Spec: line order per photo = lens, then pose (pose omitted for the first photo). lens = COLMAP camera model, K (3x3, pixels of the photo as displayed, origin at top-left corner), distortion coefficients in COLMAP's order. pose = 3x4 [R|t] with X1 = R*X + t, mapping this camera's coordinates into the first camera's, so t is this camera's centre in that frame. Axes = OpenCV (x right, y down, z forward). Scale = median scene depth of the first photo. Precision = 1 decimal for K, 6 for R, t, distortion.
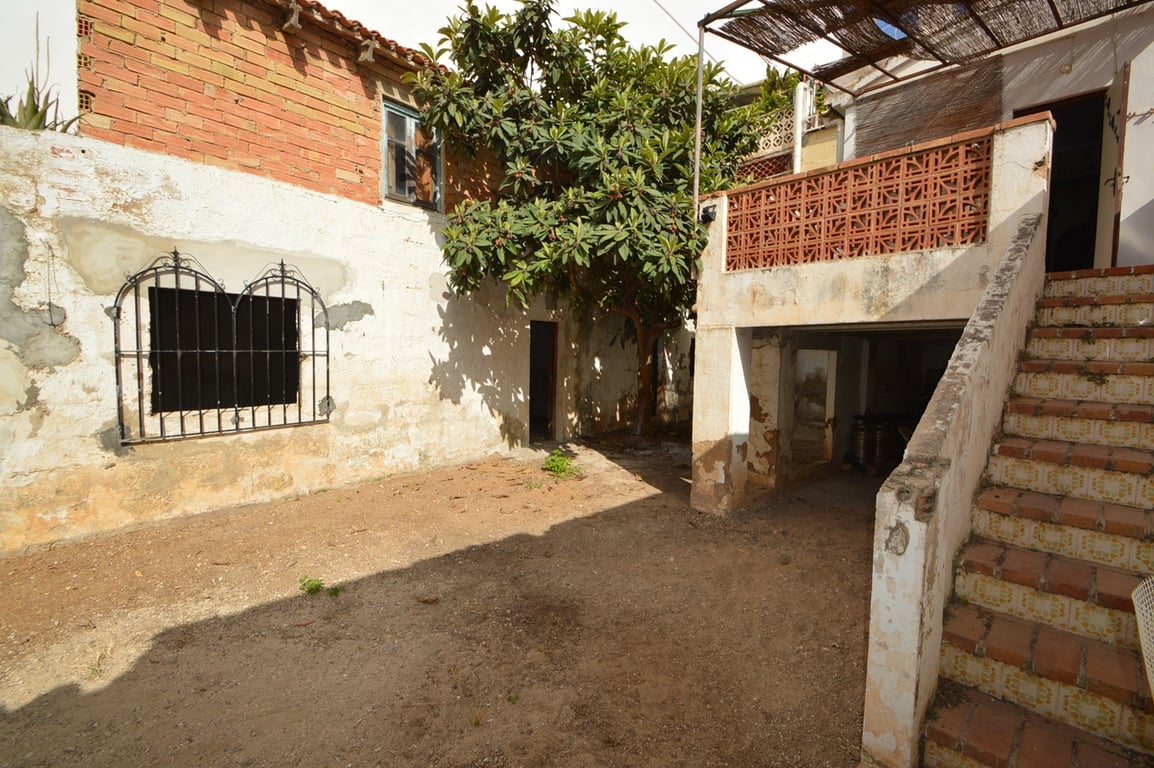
lens RADIAL K [[512.6, 0, 565.3], [0, 512.6, 382.6], [0, 0, 1]] dist [0.014440, -0.017227]
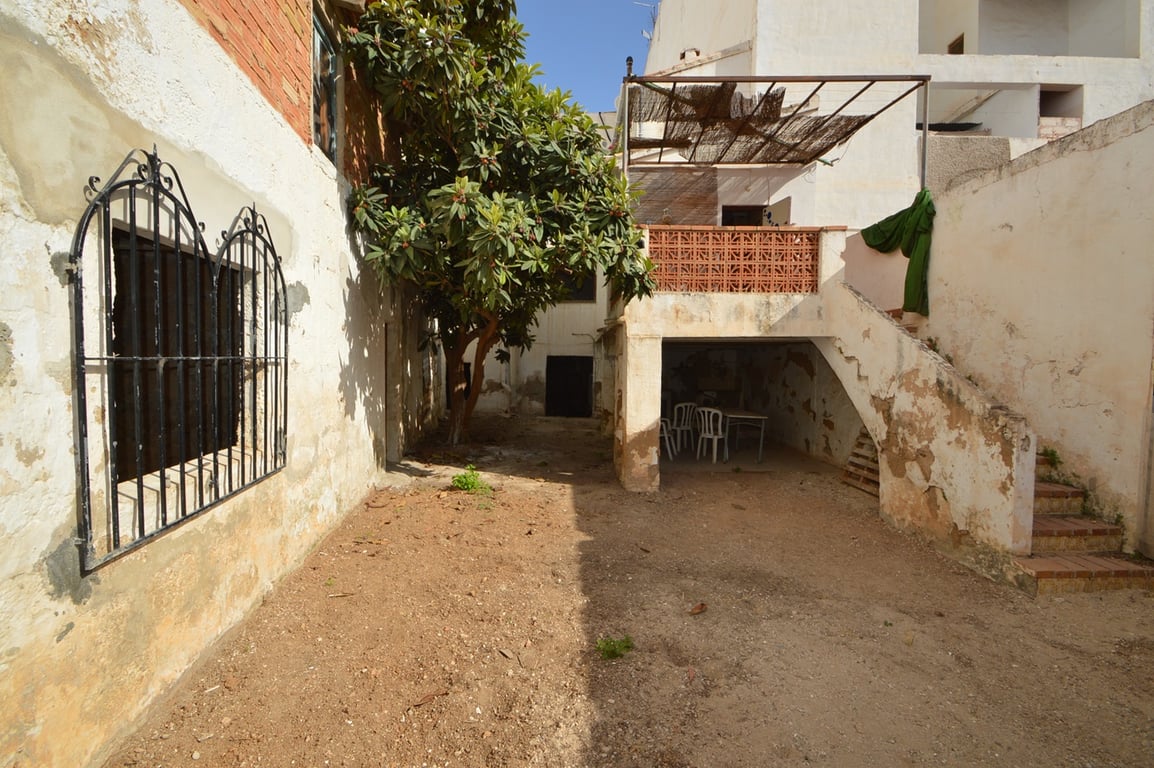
lens RADIAL K [[512.6, 0, 565.3], [0, 512.6, 382.6], [0, 0, 1]] dist [0.014440, -0.017227]
pose [[0.672356, -0.039767, 0.739159, -0.831647], [0.048703, 0.998769, 0.009433, -0.022902], [-0.738624, 0.029657, 0.673465, 0.373198]]
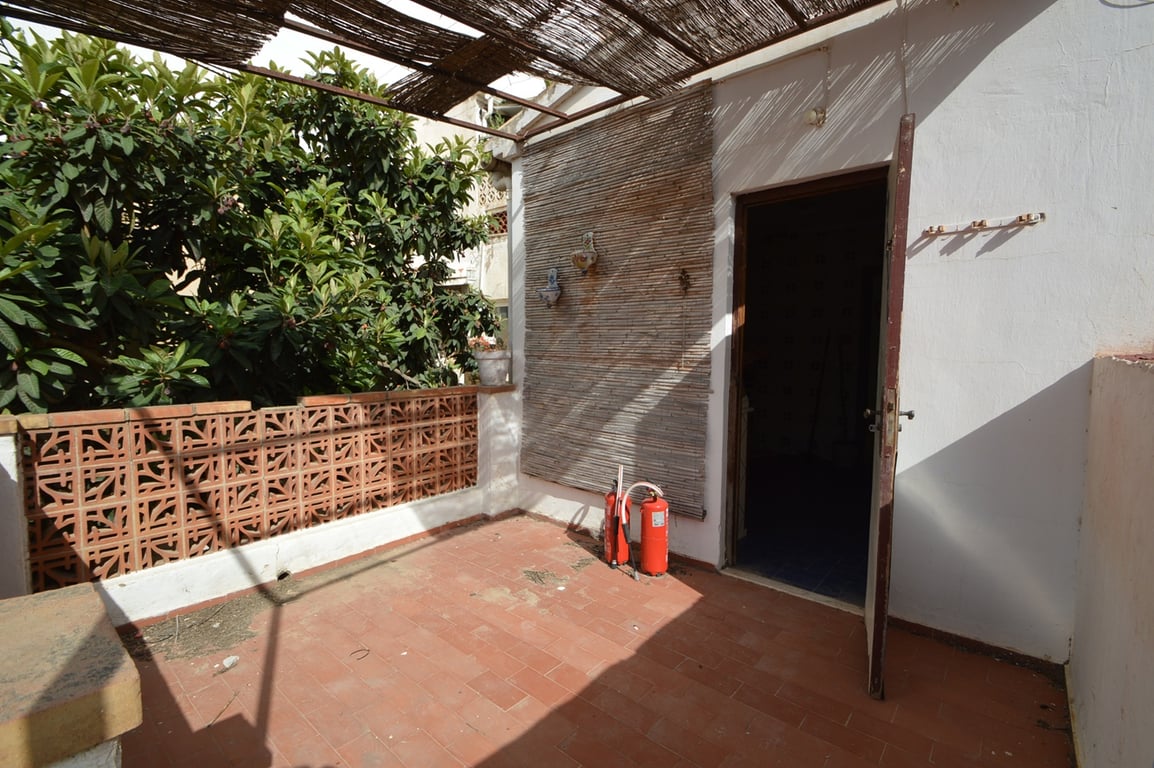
lens RADIAL K [[527.3, 0, 565.0], [0, 527.3, 381.6], [0, 0, 1]] dist [0.018278, -0.020250]
pose [[0.992719, -0.020235, 0.118746, 0.817937], [0.019645, 0.999788, 0.006136, -0.448517], [-0.118845, -0.003759, 0.992906, 0.632561]]
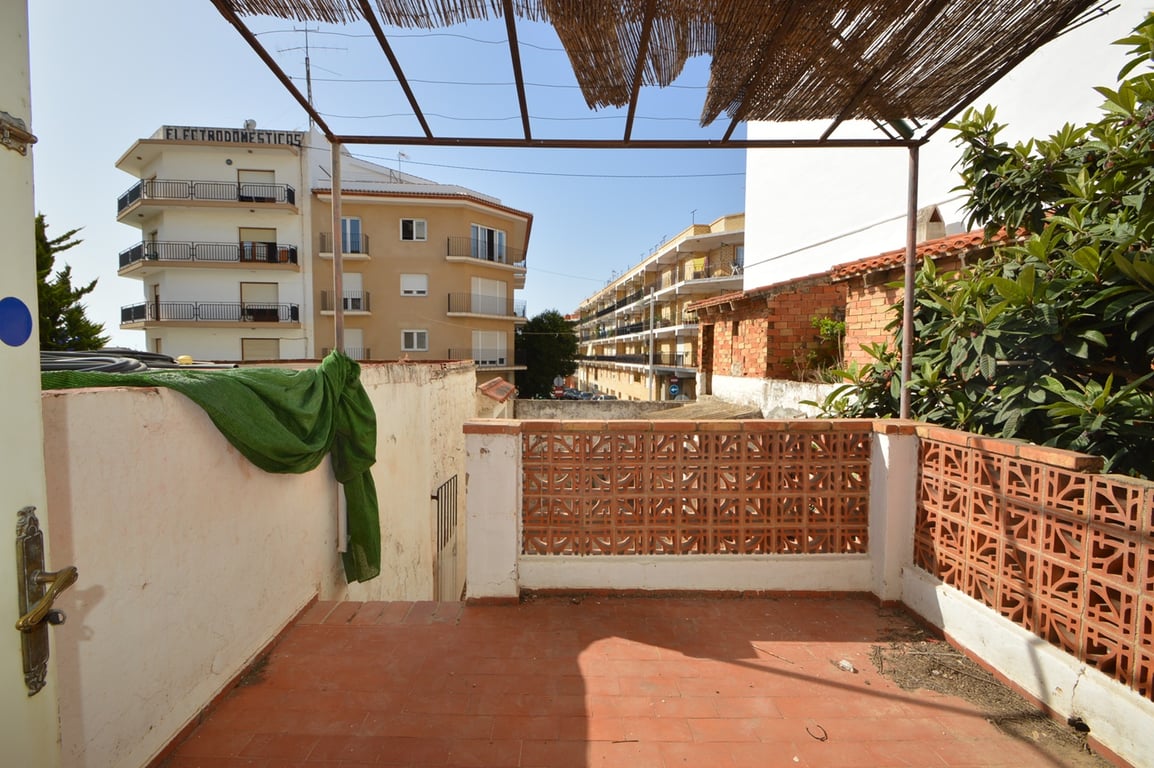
lens RADIAL K [[512.6, 0, 565.3], [0, 512.6, 382.6], [0, 0, 1]] dist [0.014440, -0.017227]
pose [[-0.643885, 0.019990, -0.764861, 1.141208], [-0.064146, 0.994729, 0.079998, -0.500127], [0.762429, 0.100572, -0.639209, 1.260910]]
